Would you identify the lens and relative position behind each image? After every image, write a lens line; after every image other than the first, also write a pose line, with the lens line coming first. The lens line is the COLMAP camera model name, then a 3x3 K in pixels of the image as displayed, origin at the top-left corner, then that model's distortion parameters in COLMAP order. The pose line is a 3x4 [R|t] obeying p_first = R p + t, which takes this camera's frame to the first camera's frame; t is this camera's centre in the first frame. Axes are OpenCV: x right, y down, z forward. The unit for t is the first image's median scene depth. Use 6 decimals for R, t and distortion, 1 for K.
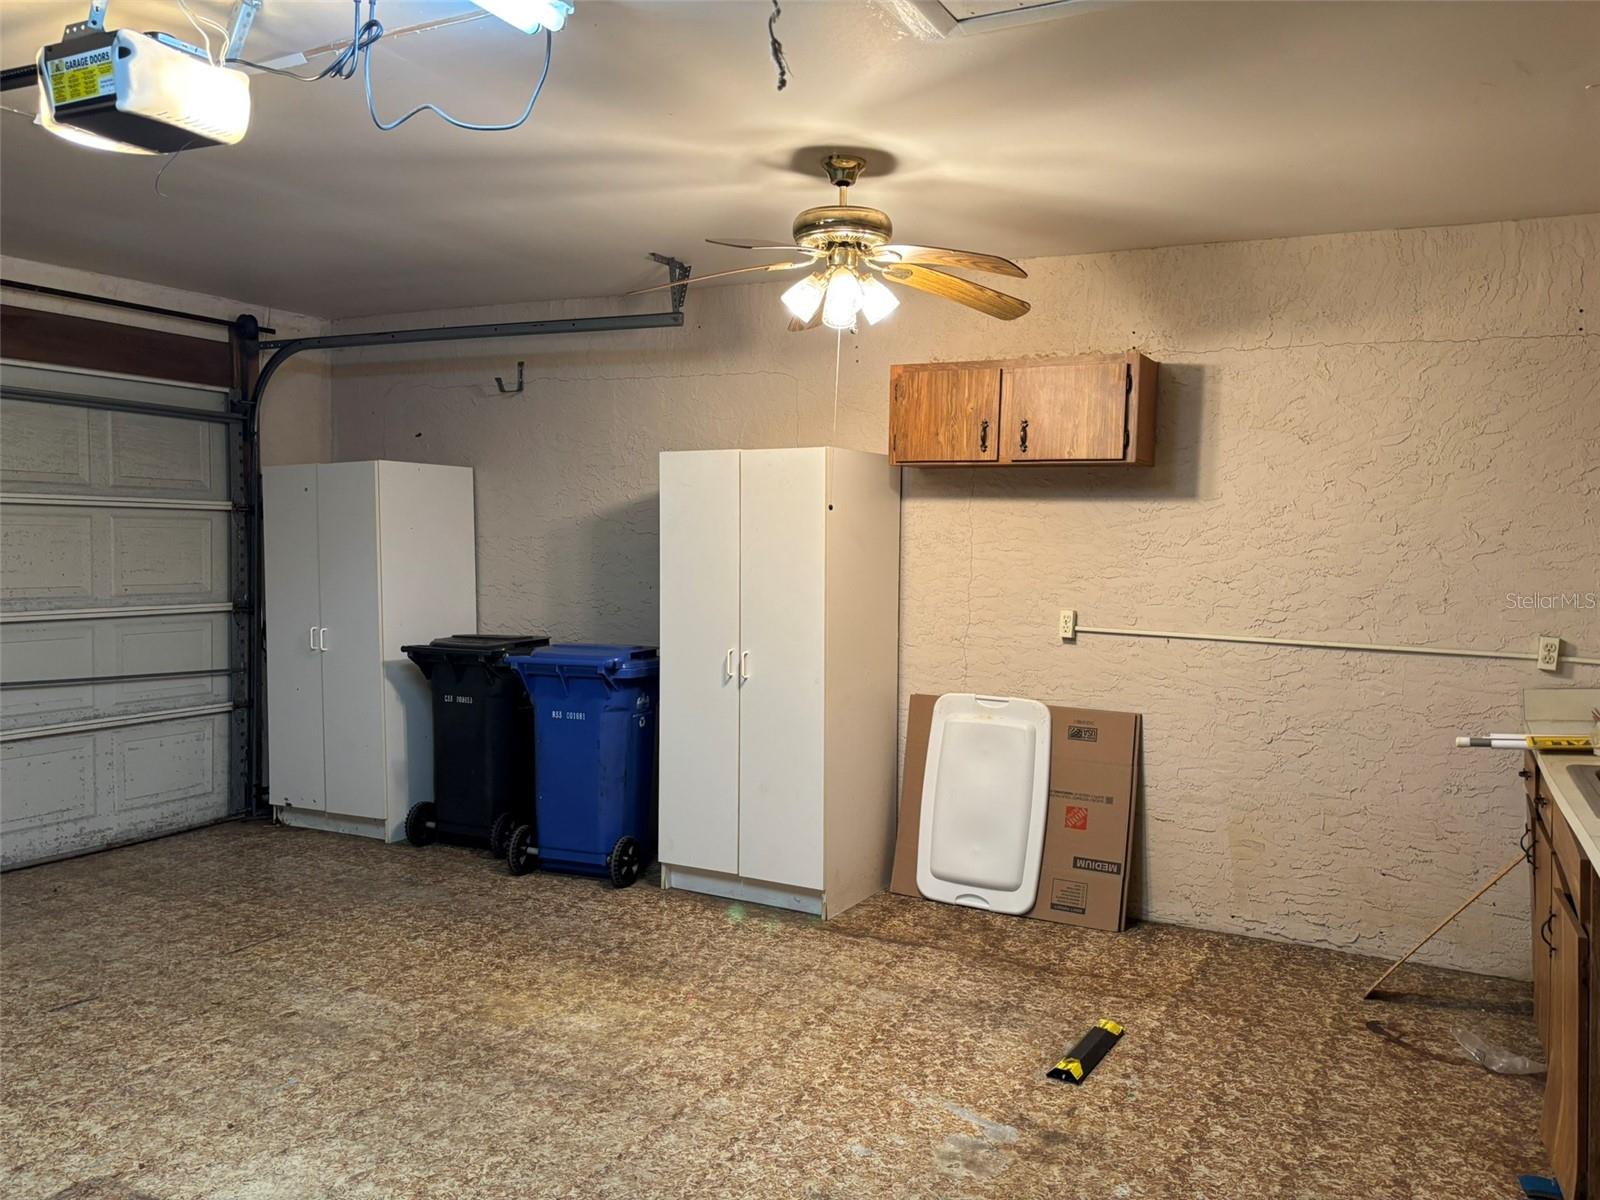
lens RADIAL K [[1205.0, 0, 797.8], [0, 1205.0, 602.5], [0, 0, 1]] dist [0.028941, -0.018195]
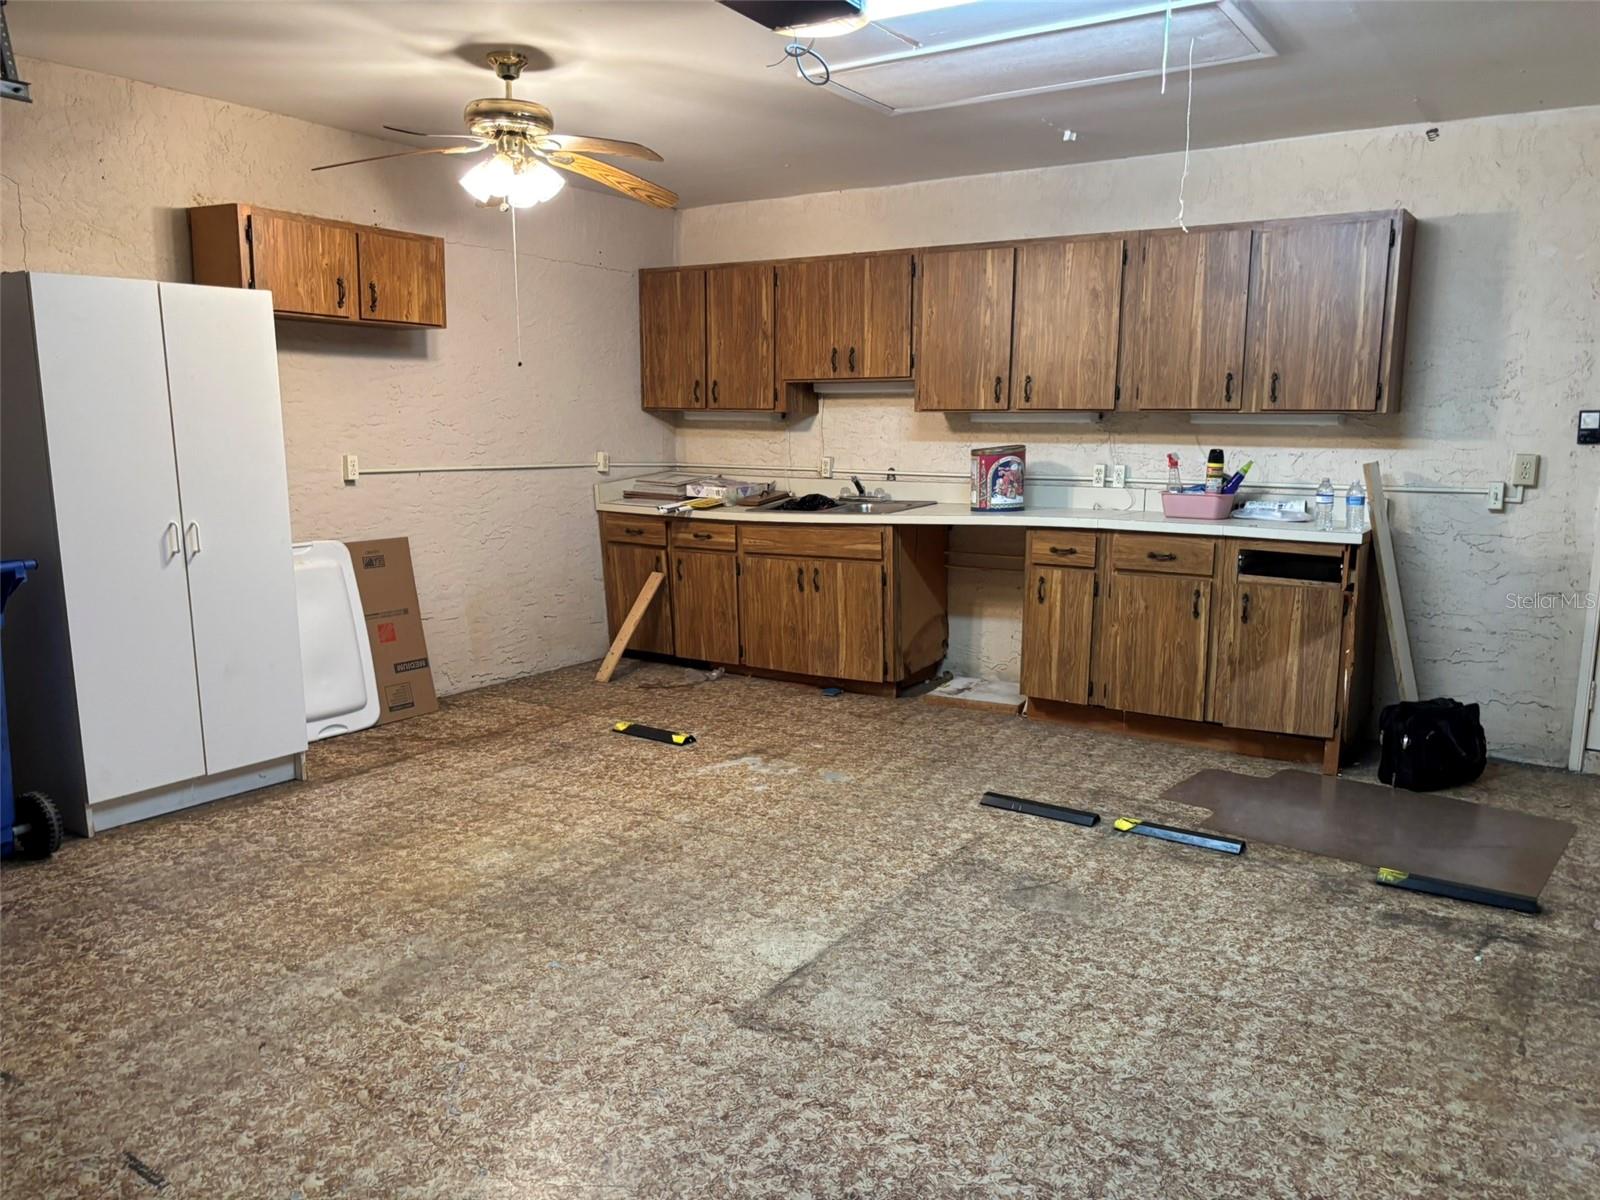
lens RADIAL K [[1205.0, 0, 800.4], [0, 1205.0, 602.7], [0, 0, 1]] dist [0.028941, -0.018195]
pose [[0.103232, -0.170471, 0.979940, -0.994359], [0.054082, 0.984708, 0.165603, -0.026159], [-0.993186, 0.035902, 0.110873, 0.536885]]
